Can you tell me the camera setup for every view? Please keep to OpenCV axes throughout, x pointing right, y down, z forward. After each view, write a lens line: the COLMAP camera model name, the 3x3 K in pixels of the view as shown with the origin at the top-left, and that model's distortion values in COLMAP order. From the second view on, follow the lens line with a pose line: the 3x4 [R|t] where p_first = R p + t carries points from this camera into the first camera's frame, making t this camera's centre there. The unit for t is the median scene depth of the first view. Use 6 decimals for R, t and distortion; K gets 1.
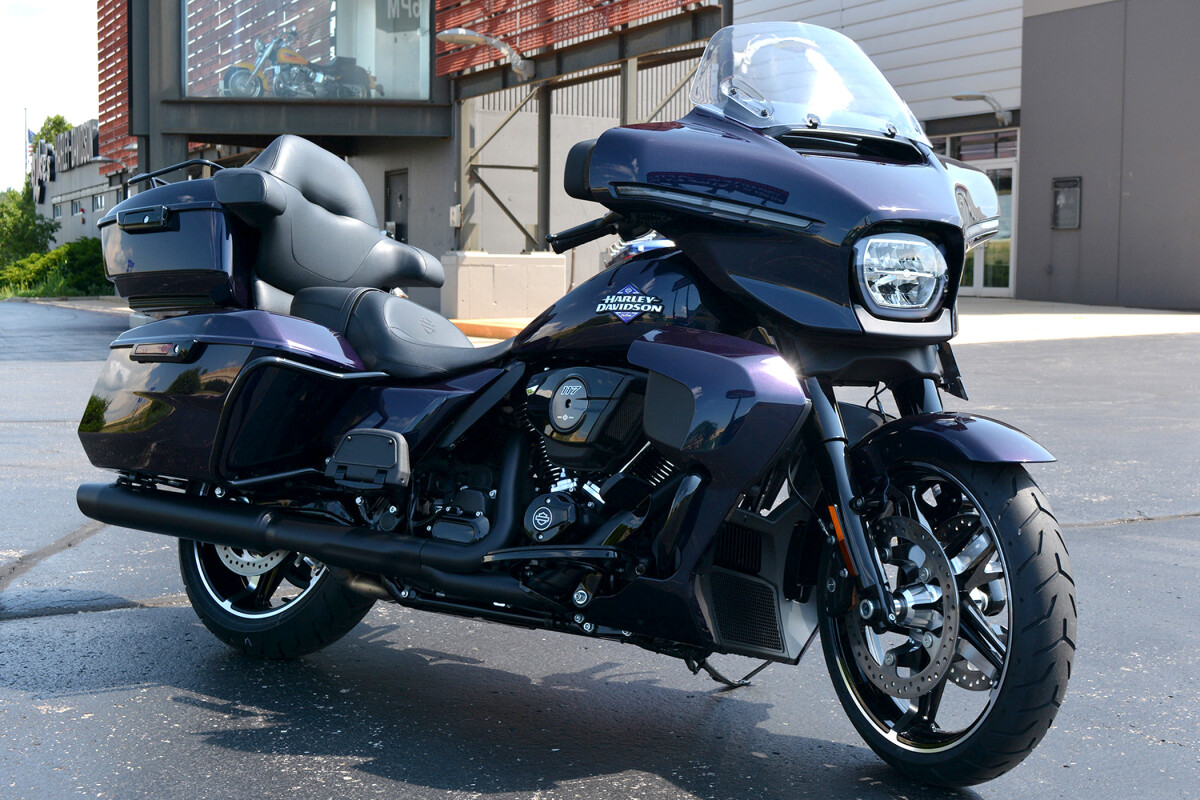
lens RADIAL K [[1443.3, 0, 600.4], [0, 1443.3, 421.6], [0, 0, 1]] dist [-0.018836, -0.024874]
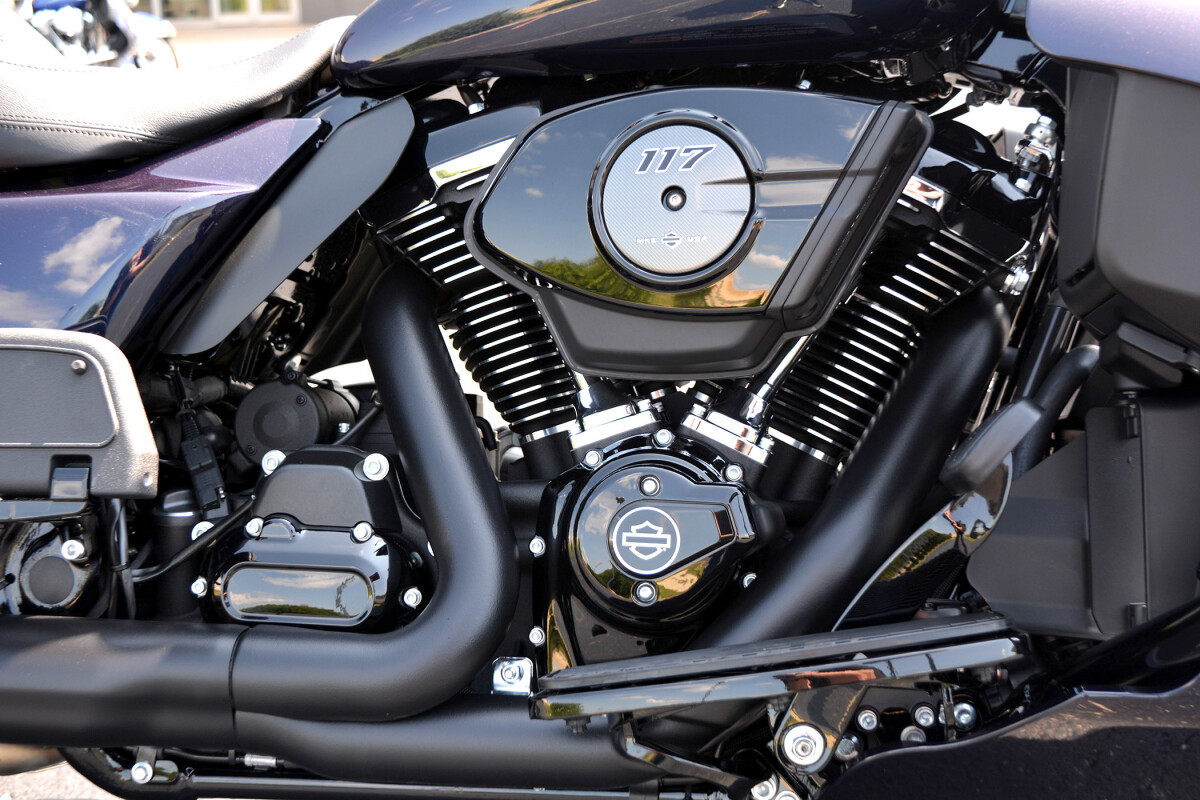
lens RADIAL K [[1633.4, 0, 600.0], [0, 1633.4, 400.0], [0, 0, 1]] dist [-0.034519, 0.022734]
pose [[0.896576, -0.145374, 0.418352, -0.200913], [0.086134, 0.983793, 0.157265, -0.027163], [-0.434434, -0.104966, 0.894567, 0.634190]]
